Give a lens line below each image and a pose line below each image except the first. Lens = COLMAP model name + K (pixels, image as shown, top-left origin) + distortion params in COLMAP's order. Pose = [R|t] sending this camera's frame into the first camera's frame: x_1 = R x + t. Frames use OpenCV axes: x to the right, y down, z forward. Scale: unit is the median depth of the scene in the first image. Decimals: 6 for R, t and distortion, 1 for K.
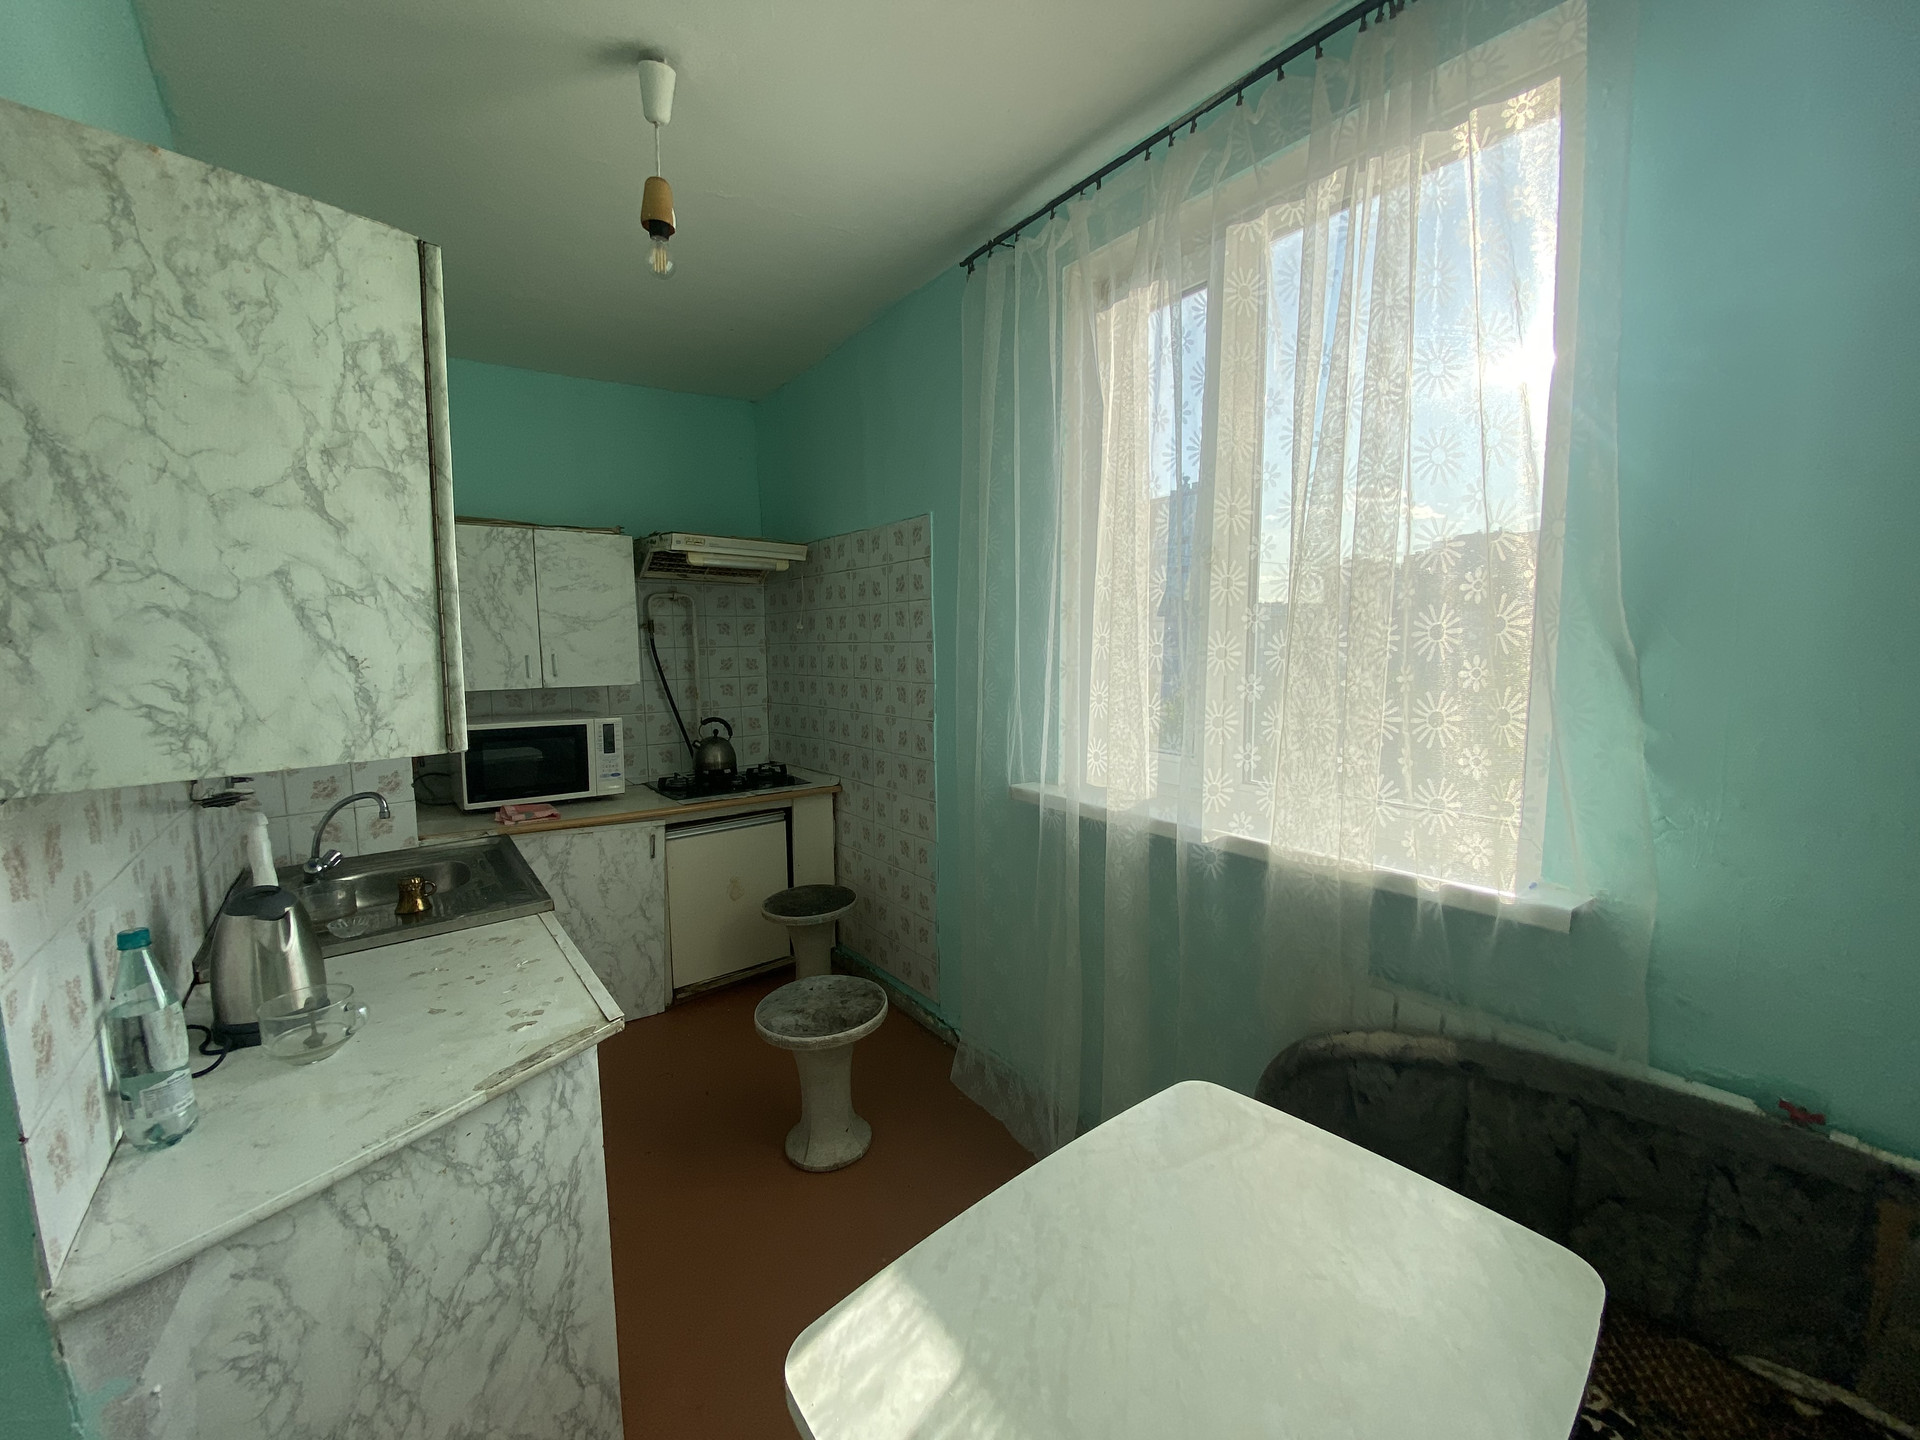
lens RADIAL K [[769.8, 0, 988.9], [0, 769.8, 727.6], [0, 0, 1]] dist [0.000237, -0.013861]
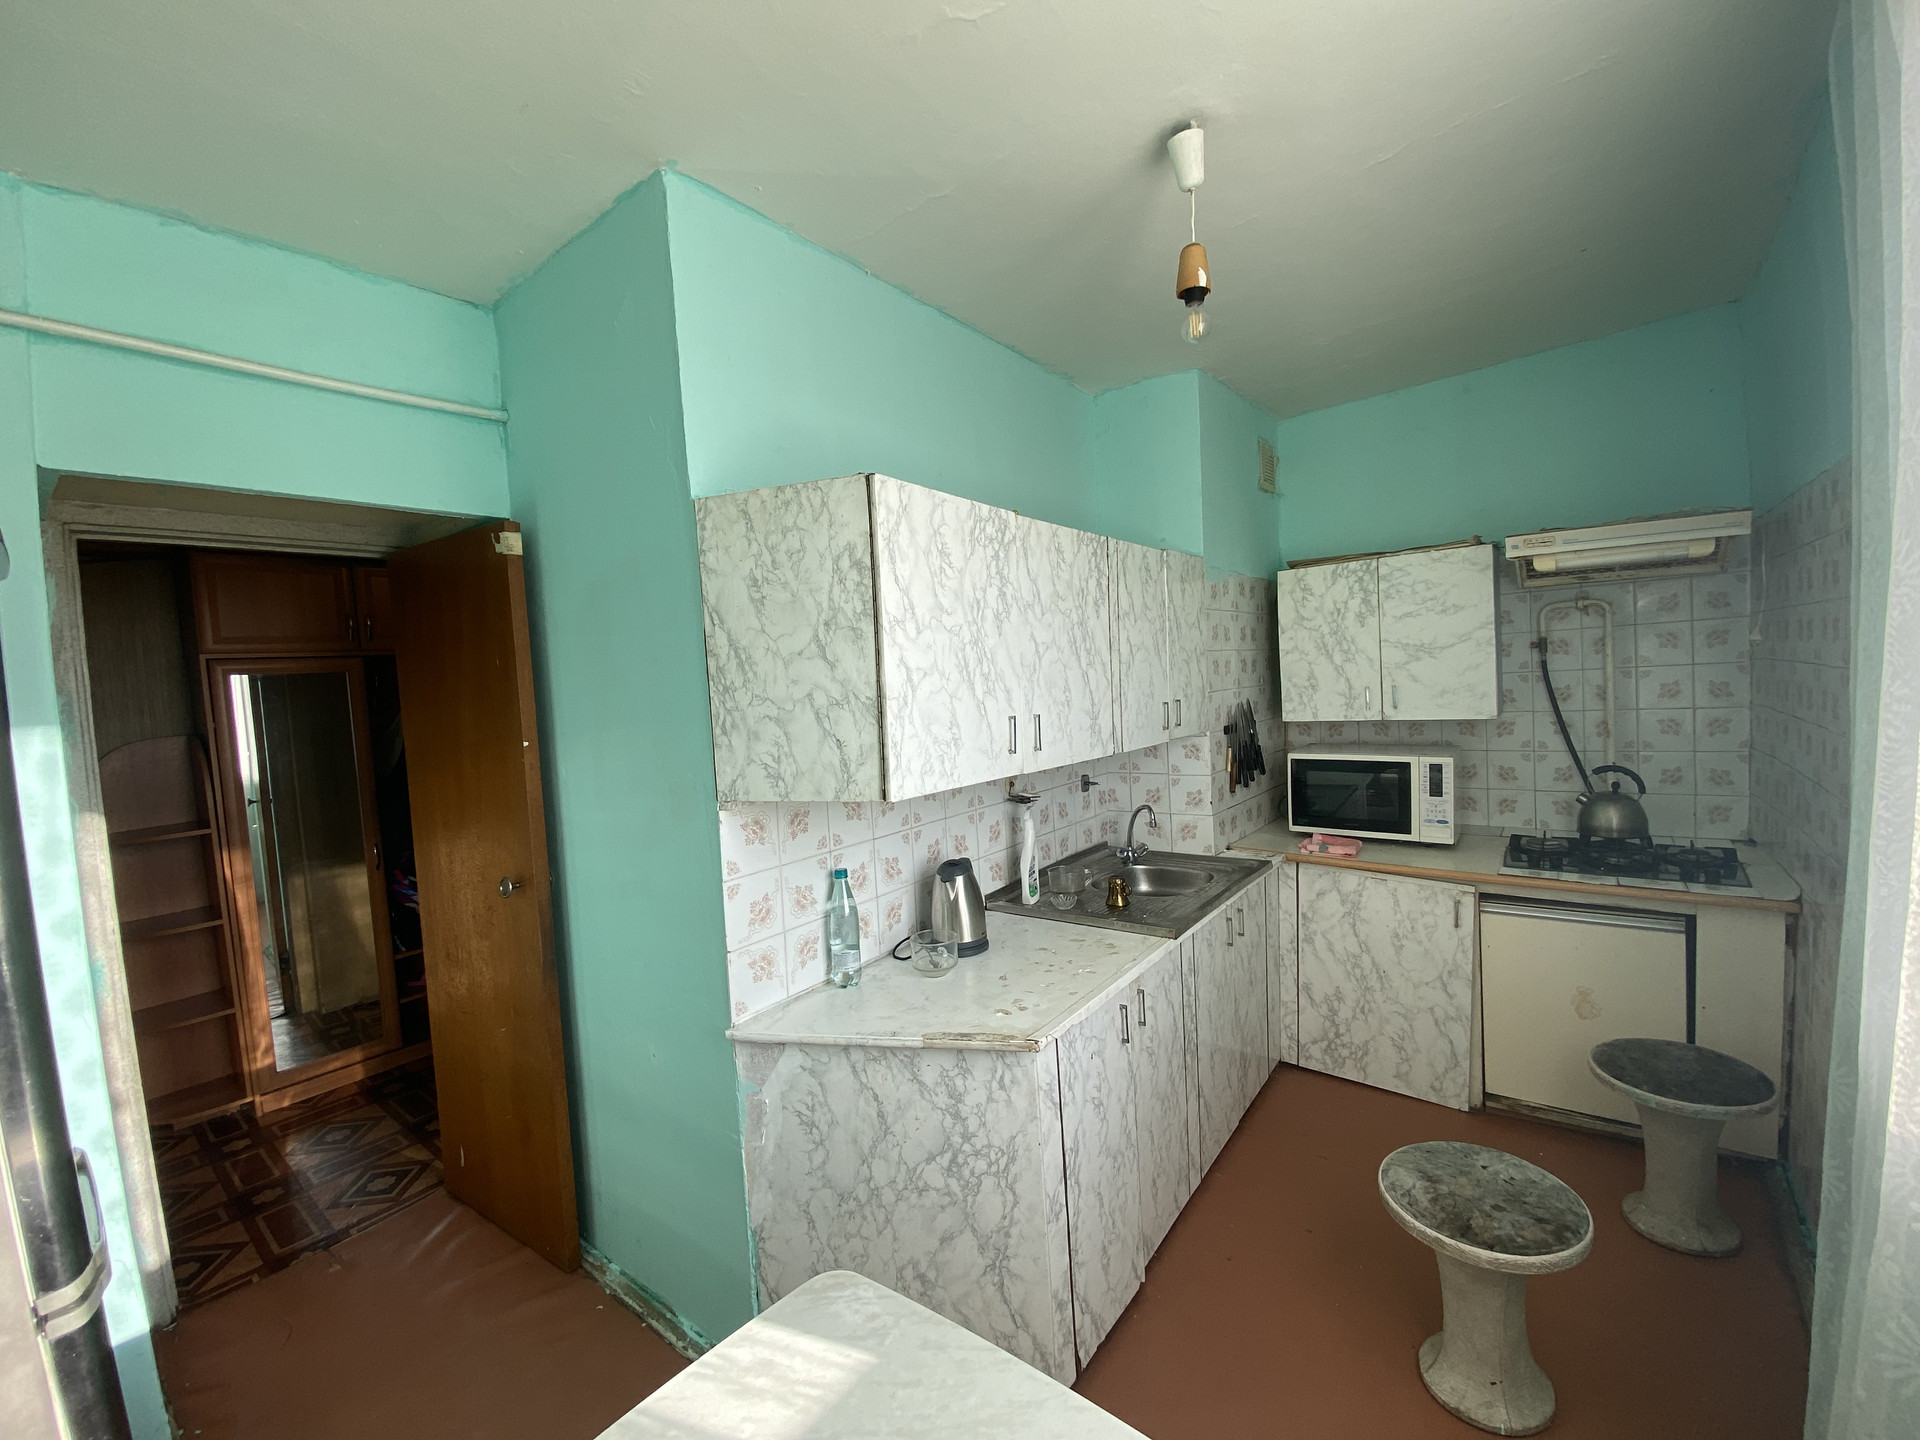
lens RADIAL K [[786.6, 0, 960.0], [0, 786.6, 720.0], [0, 0, 1]] dist [0.034527, -0.039680]
pose [[0.230024, 0.050166, -0.971891, 0.679973], [-0.050687, 0.997933, 0.039514, -0.161580], [0.971864, 0.040173, 0.232092, 0.627523]]
